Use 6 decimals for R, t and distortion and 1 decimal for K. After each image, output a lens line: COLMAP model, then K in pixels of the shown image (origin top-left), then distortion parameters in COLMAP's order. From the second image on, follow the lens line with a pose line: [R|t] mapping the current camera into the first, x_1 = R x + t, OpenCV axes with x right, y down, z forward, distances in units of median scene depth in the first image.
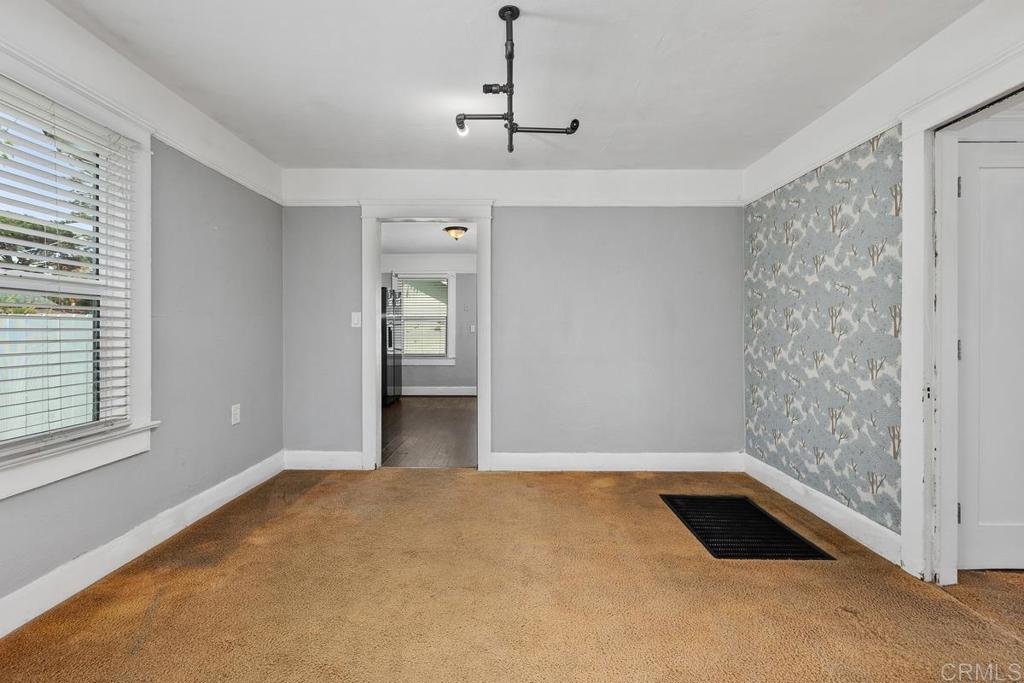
lens RADIAL K [[469.3, 0, 510.4], [0, 469.3, 331.7], [0, 0, 1]] dist [-0.000415, 0.000018]
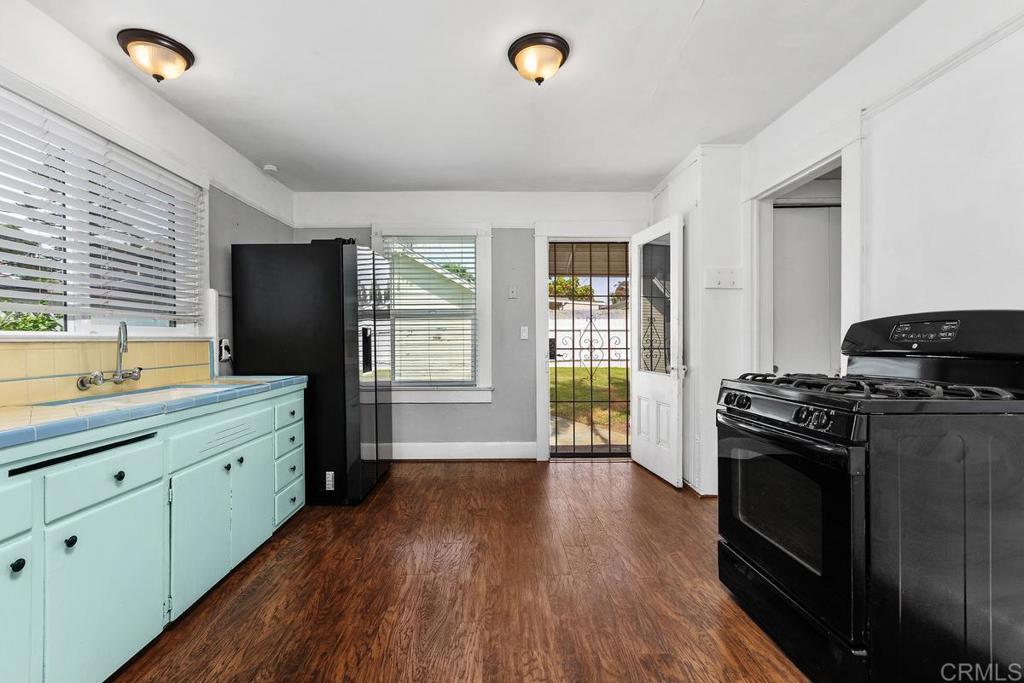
lens RADIAL K [[481.8, 0, 509.2], [0, 481.8, 345.2], [0, 0, 1]] dist [-0.001063, 0.000047]
pose [[0.999835, -0.006757, 0.016887, -0.107340], [0.006693, 0.999970, 0.003852, 0.005634], [-0.016913, -0.003738, 0.999850, 0.456448]]
